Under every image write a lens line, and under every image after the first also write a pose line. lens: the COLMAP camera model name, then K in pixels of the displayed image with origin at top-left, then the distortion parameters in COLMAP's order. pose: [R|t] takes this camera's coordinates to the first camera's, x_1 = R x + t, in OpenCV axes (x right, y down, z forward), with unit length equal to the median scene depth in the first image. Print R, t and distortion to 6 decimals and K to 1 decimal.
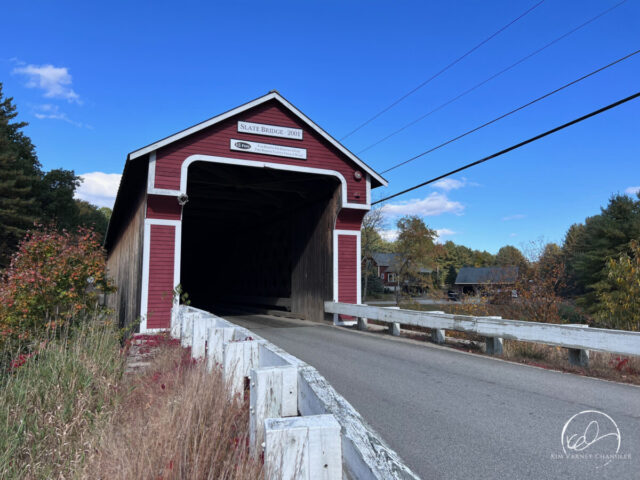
lens RADIAL K [[469.1, 0, 320.0], [0, 469.1, 240.0], [0, 0, 1]] dist [0.009949, 0.002430]
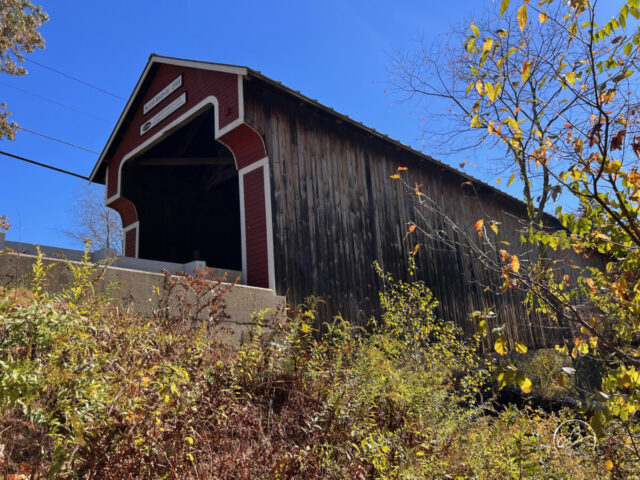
lens RADIAL K [[469.1, 0, 320.0], [0, 469.1, 240.0], [0, 0, 1]] dist [0.009949, 0.002430]
pose [[0.369006, -0.228257, -0.900963, 0.776787], [0.159732, 0.970526, -0.180459, 0.255732], [0.915598, -0.077322, 0.394589, 0.911093]]
